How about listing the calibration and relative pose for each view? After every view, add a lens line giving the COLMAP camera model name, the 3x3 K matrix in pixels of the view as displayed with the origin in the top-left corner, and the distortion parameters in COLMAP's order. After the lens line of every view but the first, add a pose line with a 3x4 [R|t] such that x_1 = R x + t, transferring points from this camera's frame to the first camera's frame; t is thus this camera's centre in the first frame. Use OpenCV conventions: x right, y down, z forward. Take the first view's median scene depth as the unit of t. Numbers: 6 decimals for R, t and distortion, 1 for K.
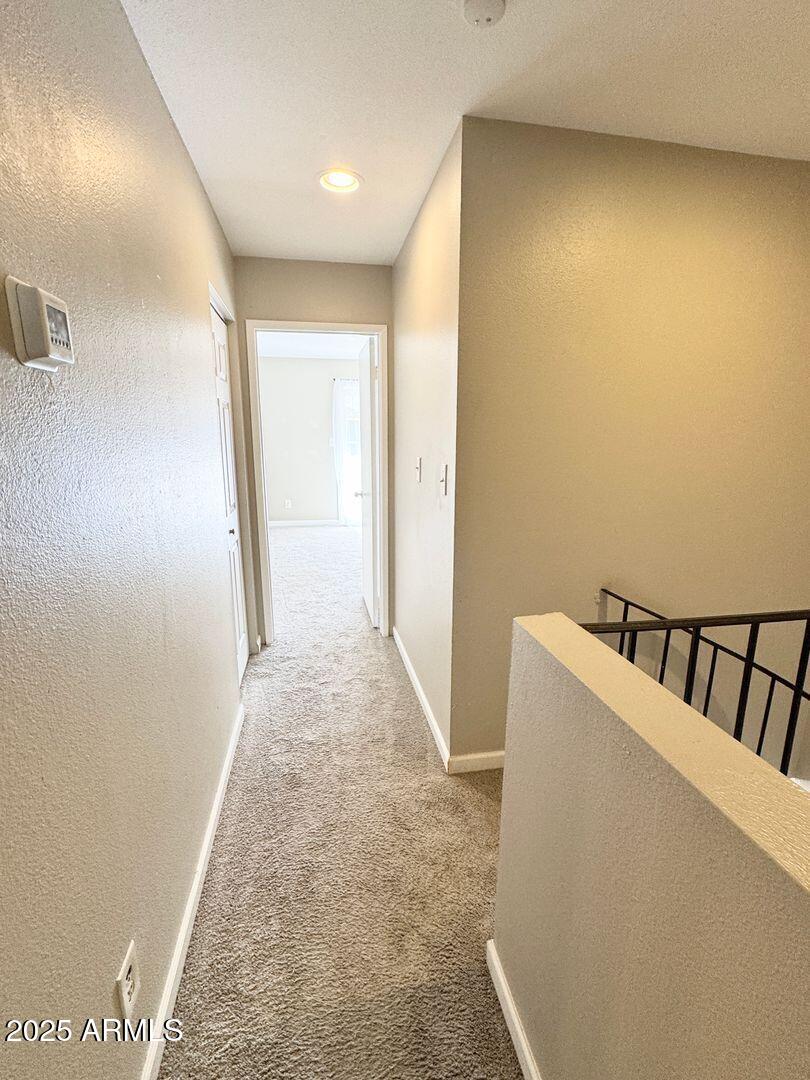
lens RADIAL K [[491.0, 0, 405.0], [0, 491.0, 540.0], [0, 0, 1]] dist [-0.002593, -0.000562]
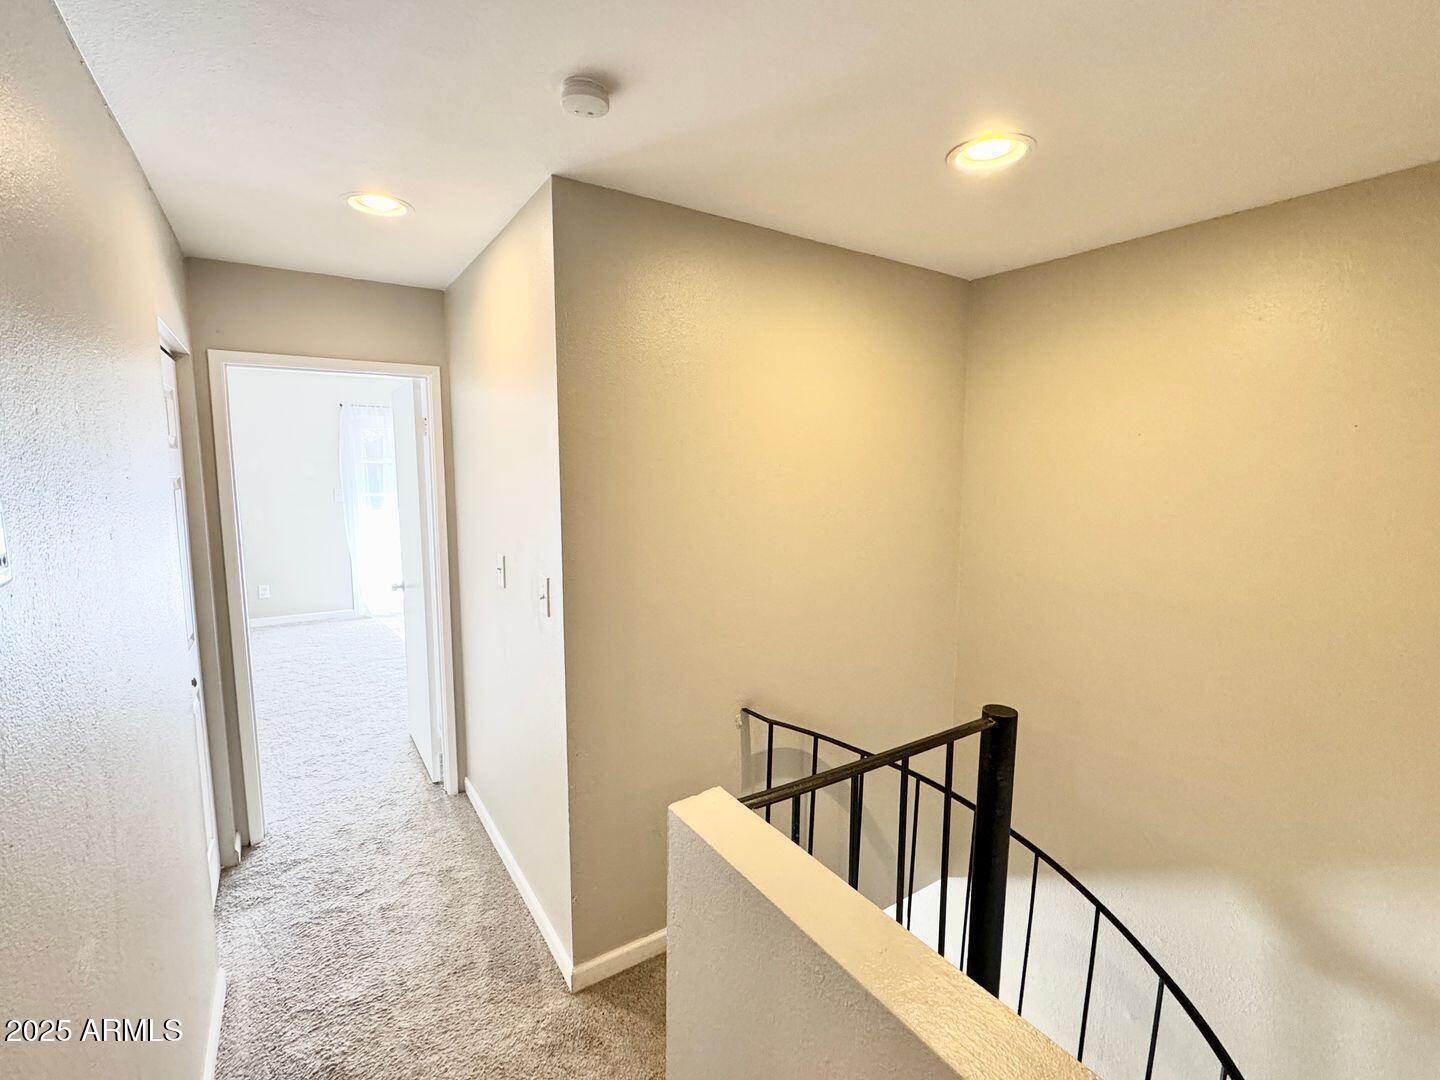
lens RADIAL K [[654.7, 0, 716.1], [0, 654.7, 537.7], [0, 0, 1]] dist [-0.002593, -0.000562]
pose [[0.923387, -0.043941, 0.381347, -0.045166], [0.078803, 0.993967, -0.076281, -0.086189], [-0.375695, 0.100488, 0.921279, -0.039473]]
